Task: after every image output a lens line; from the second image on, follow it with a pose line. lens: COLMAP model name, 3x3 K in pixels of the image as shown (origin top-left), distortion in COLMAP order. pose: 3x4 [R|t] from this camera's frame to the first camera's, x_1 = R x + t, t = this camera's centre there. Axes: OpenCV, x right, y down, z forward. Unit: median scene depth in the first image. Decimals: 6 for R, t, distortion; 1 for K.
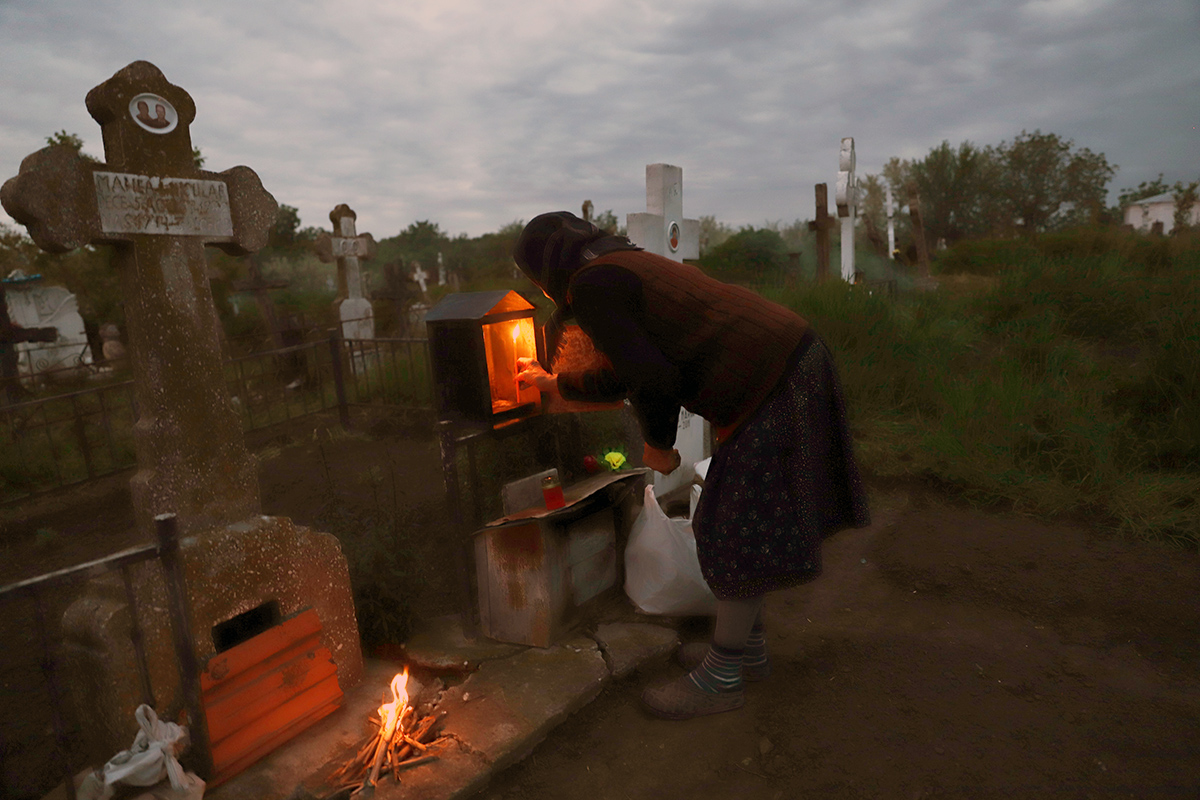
lens RADIAL K [[811.1, 0, 600.0], [0, 811.1, 400.0], [0, 0, 1]] dist [-0.117507, 0.093868]
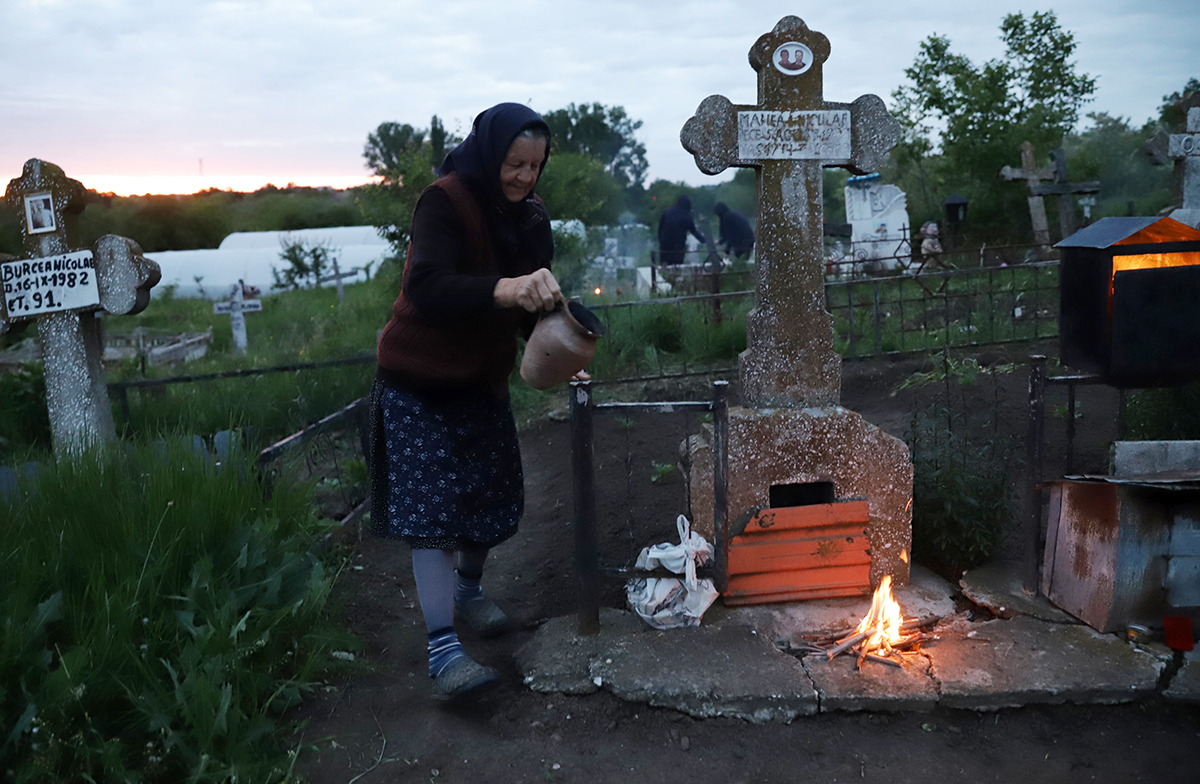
lens RADIAL K [[864.4, 0, 567.5], [0, 864.4, 362.3], [0, 0, 1]] dist [-0.111848, 0.087899]
pose [[0.524813, 0.178115, -0.832374, 0.395350], [-0.120661, 0.983555, 0.134389, -0.036844], [0.842622, 0.029906, 0.537674, 0.018548]]
